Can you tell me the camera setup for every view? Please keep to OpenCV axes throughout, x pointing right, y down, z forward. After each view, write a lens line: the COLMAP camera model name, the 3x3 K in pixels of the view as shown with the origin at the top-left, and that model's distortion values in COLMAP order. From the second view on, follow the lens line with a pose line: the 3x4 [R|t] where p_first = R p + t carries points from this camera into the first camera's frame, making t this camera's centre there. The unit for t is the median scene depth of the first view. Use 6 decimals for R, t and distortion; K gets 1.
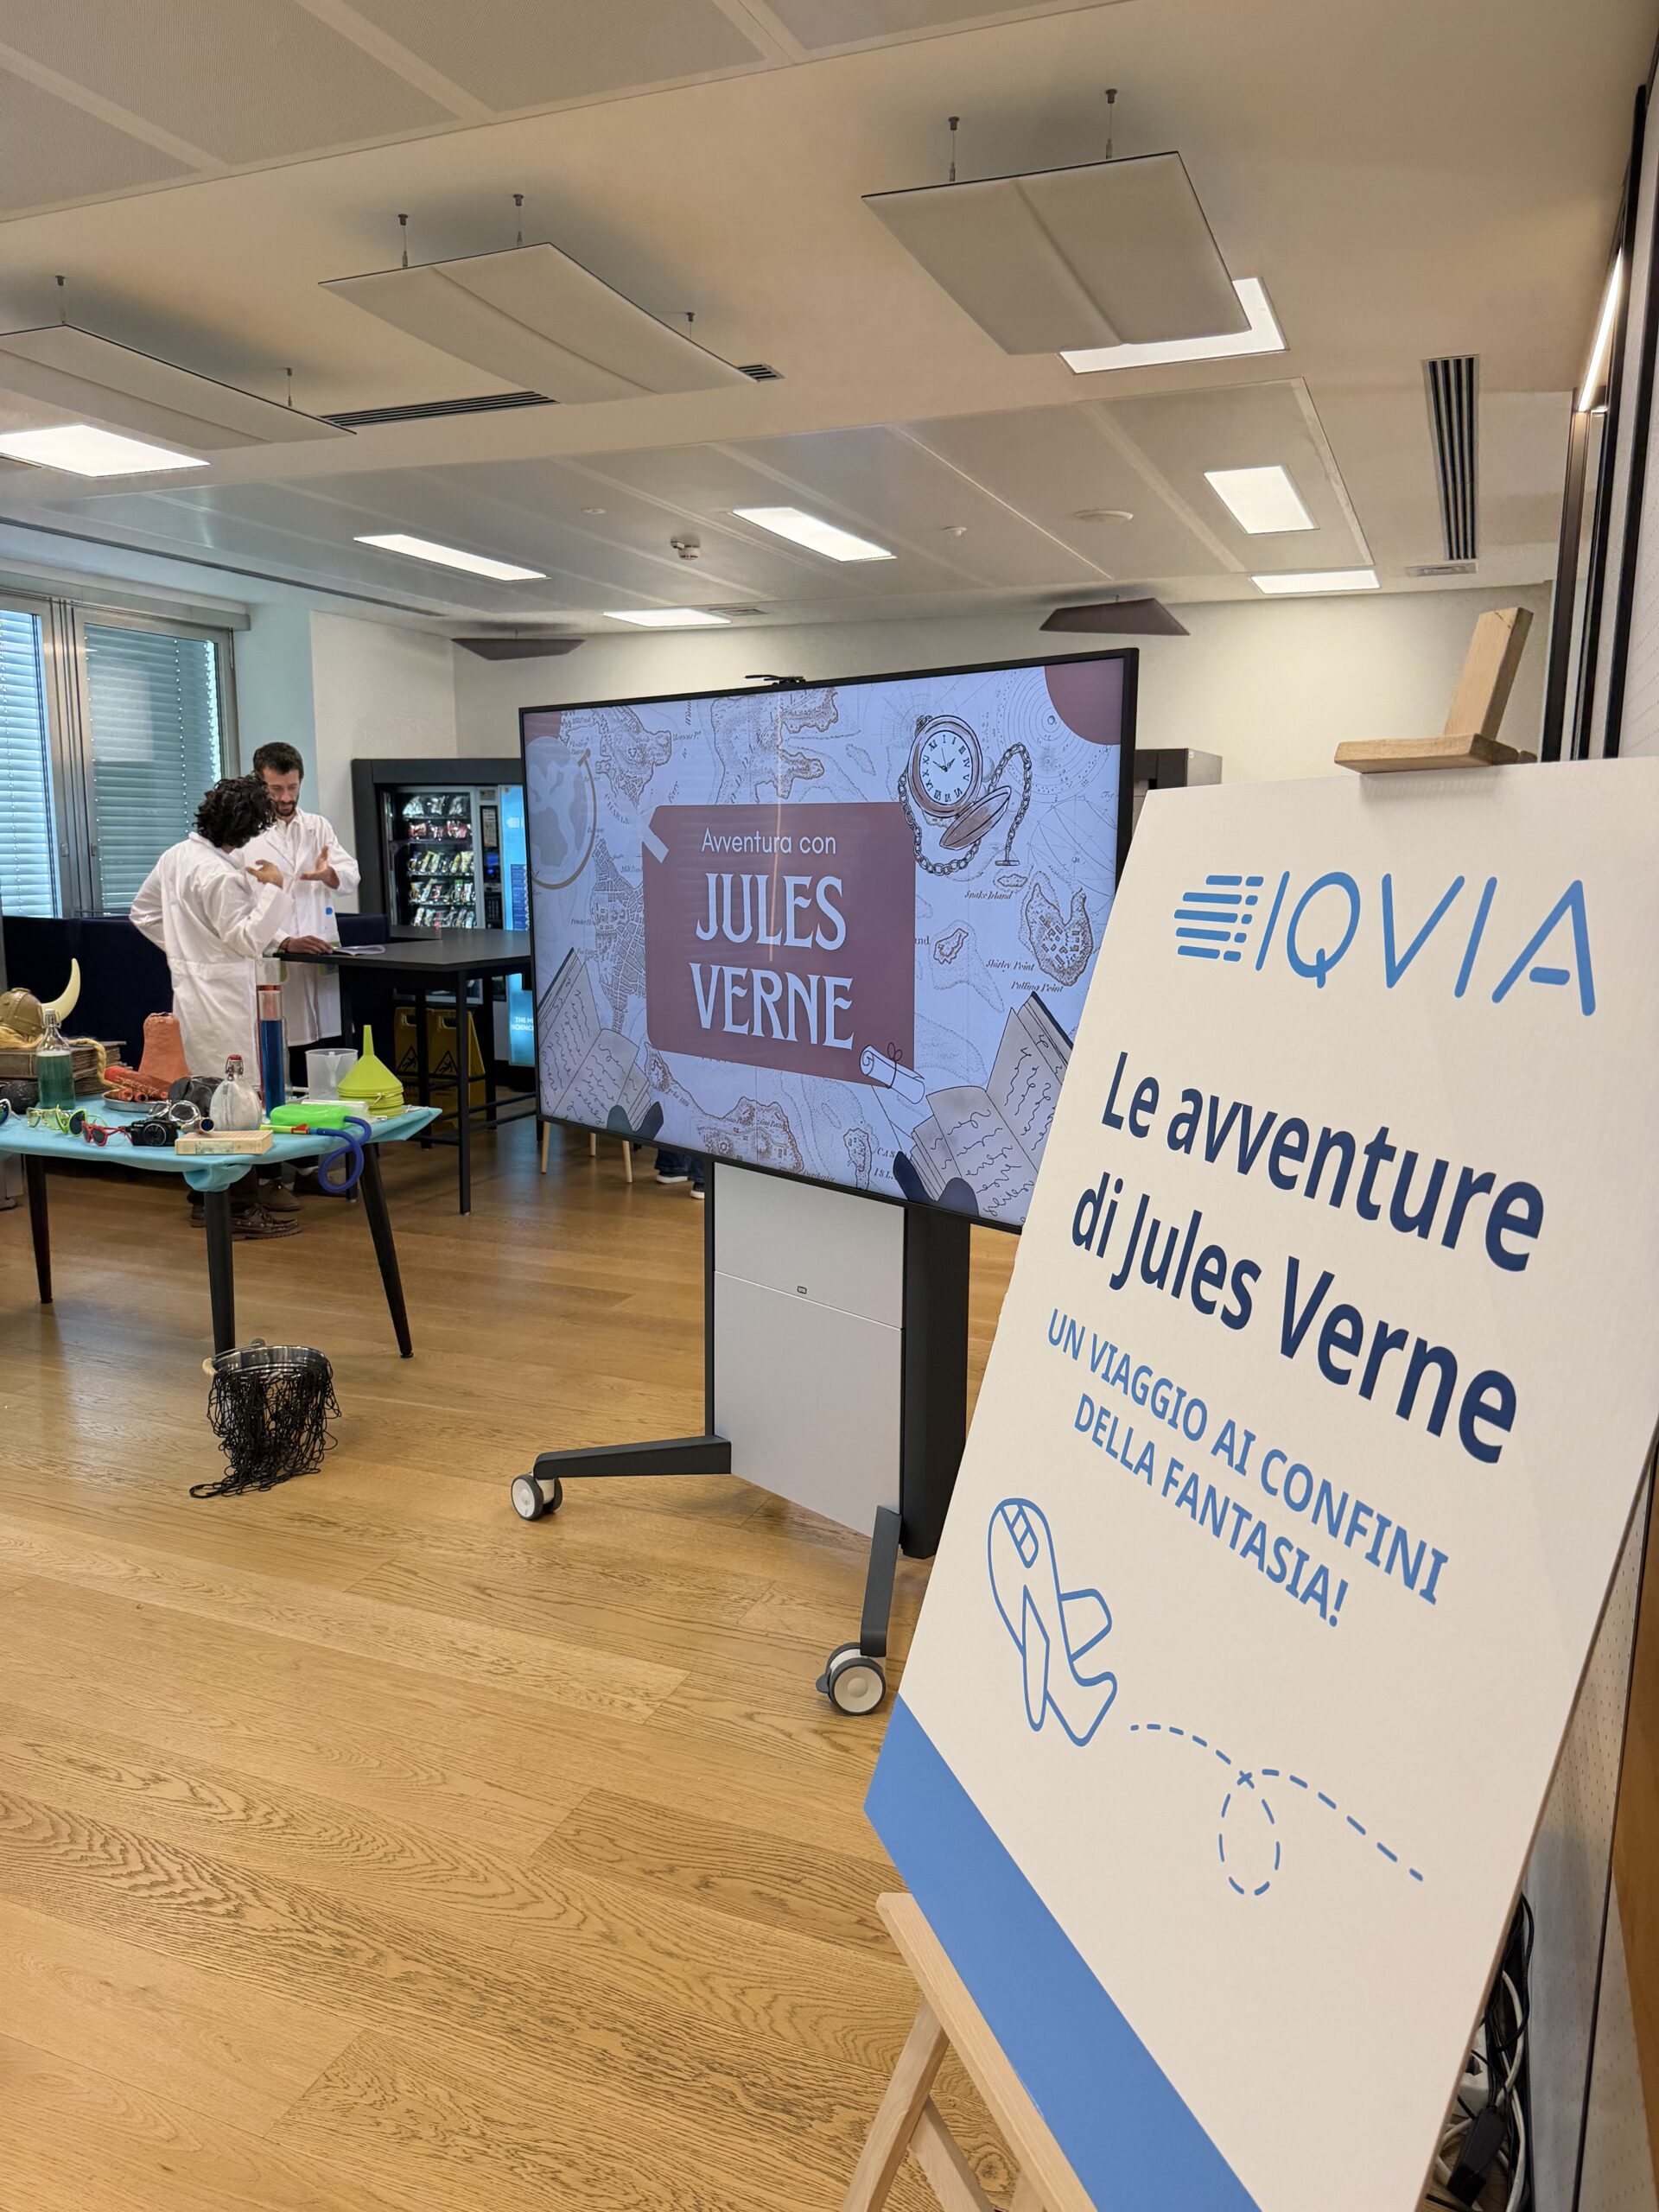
lens RADIAL K [[1570.4, 0, 829.5], [0, 1570.4, 1106.0], [0, 0, 1]] dist [-0.009252, -0.005061]
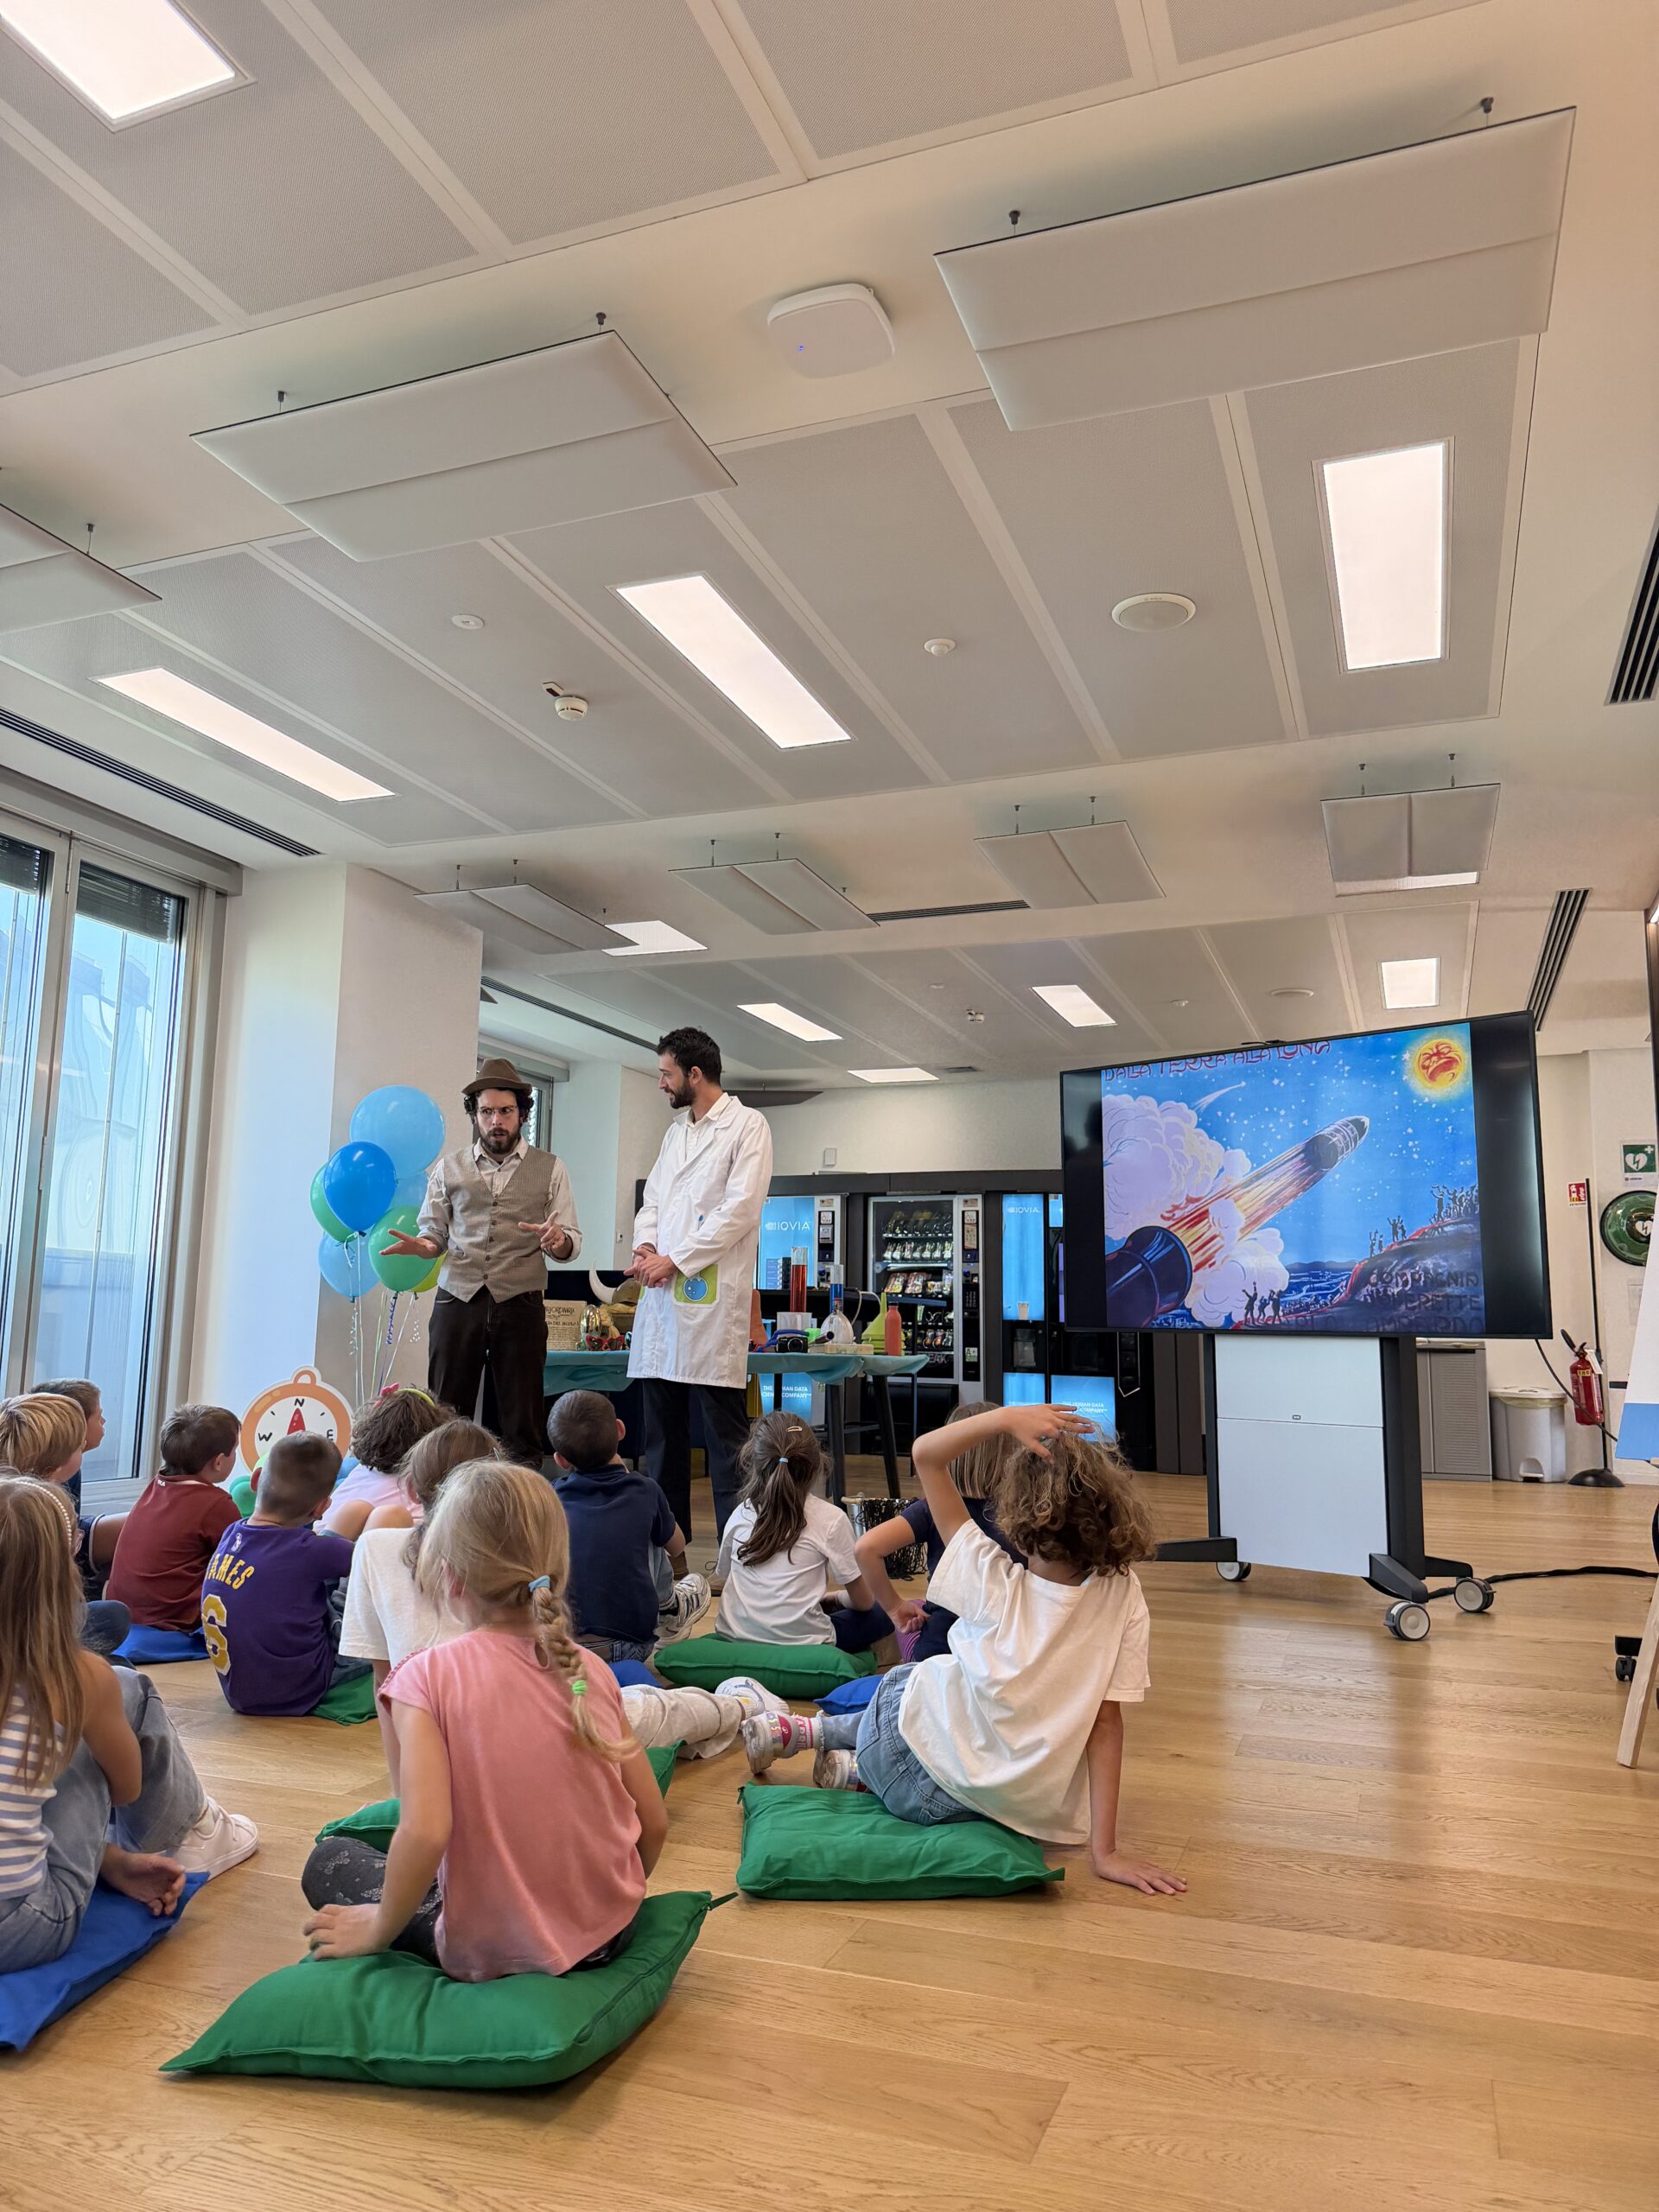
lens RADIAL K [[1543.4, 0, 829.5], [0, 1543.4, 1106.0], [0, 0, 1]] dist [0.003840, 0.000323]
pose [[0.999545, 0.011081, 0.028043, -0.423082], [-0.001797, 0.950260, -0.311453, 0.241230], [-0.030100, 0.311261, 0.949848, -0.441924]]
